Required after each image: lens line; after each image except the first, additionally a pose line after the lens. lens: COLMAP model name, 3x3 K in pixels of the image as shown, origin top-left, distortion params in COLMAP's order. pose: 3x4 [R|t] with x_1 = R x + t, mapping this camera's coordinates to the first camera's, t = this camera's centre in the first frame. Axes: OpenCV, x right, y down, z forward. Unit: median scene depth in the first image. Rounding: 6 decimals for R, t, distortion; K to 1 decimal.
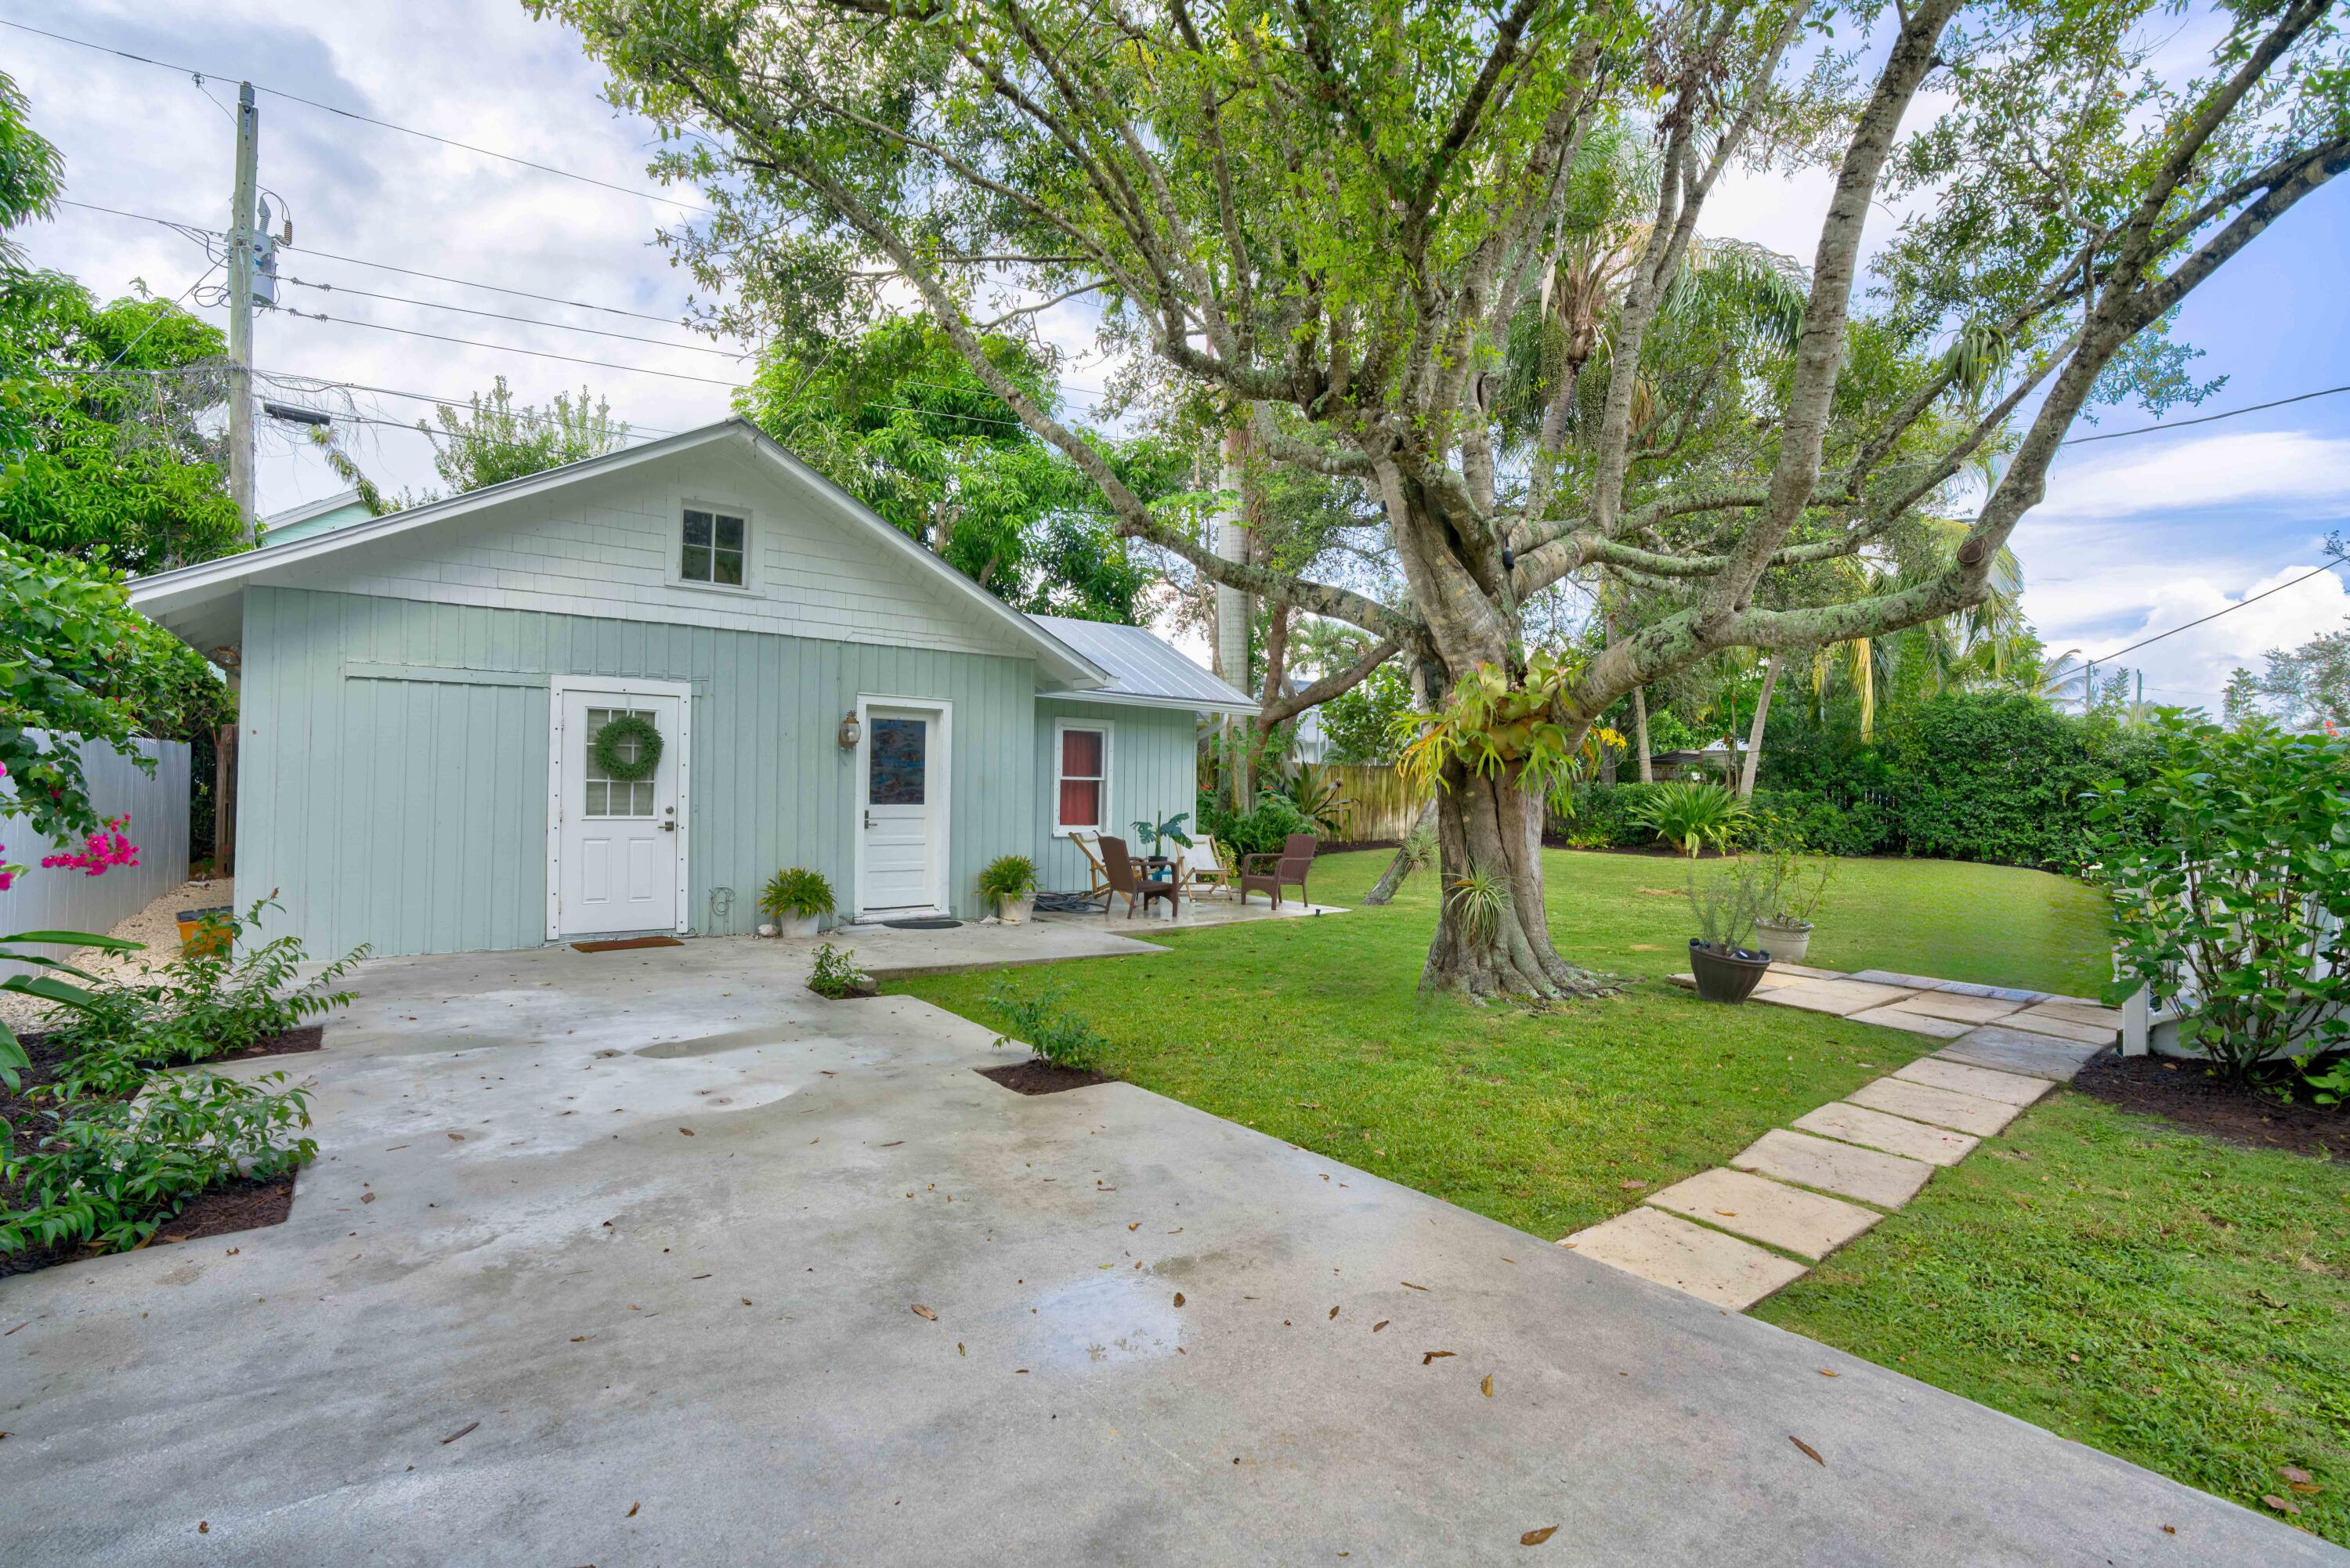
lens RADIAL K [[1090.7, 0, 1147.1], [0, 1090.7, 772.0], [0, 0, 1]] dist [-0.065032, 0.024660]
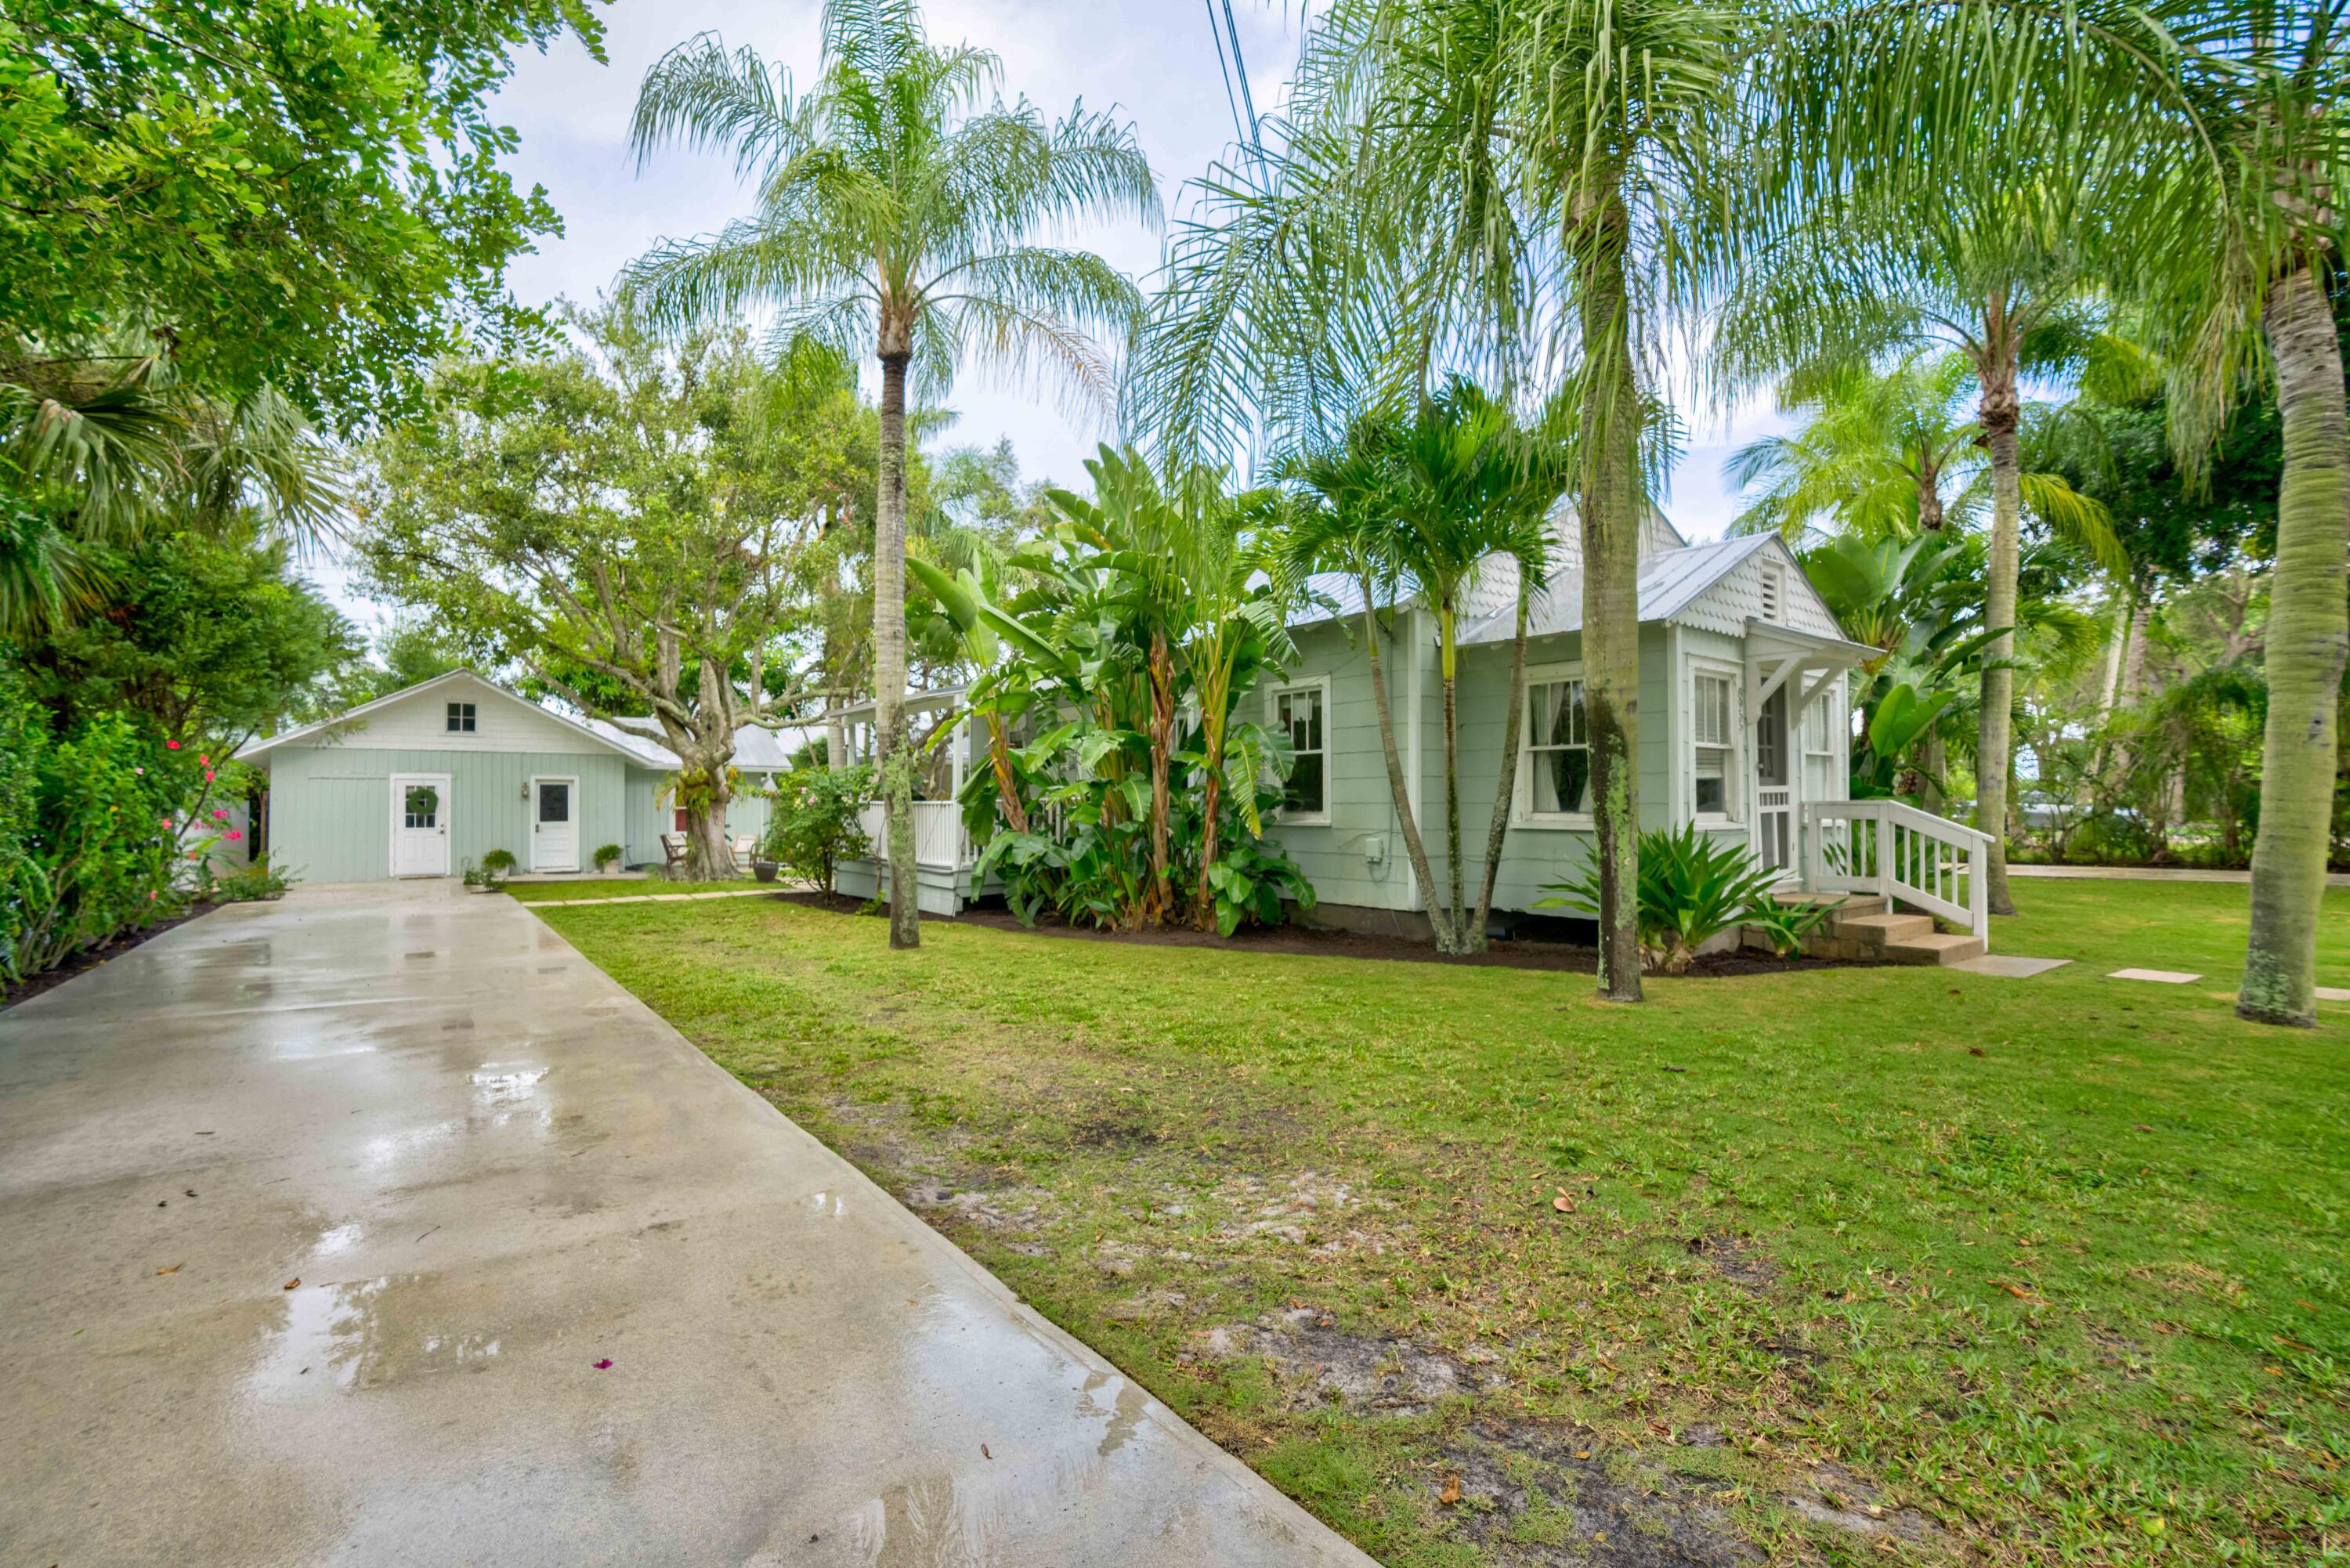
lens RADIAL K [[1090.7, 0, 1174.4], [0, 1090.7, 780.8], [0, 0, 1]] dist [-0.065032, 0.024660]
pose [[0.999752, -0.021538, -0.005686, 1.132240], [0.021486, 0.999729, -0.008905, -0.007708], [0.005876, 0.008781, 0.999944, -1.295914]]
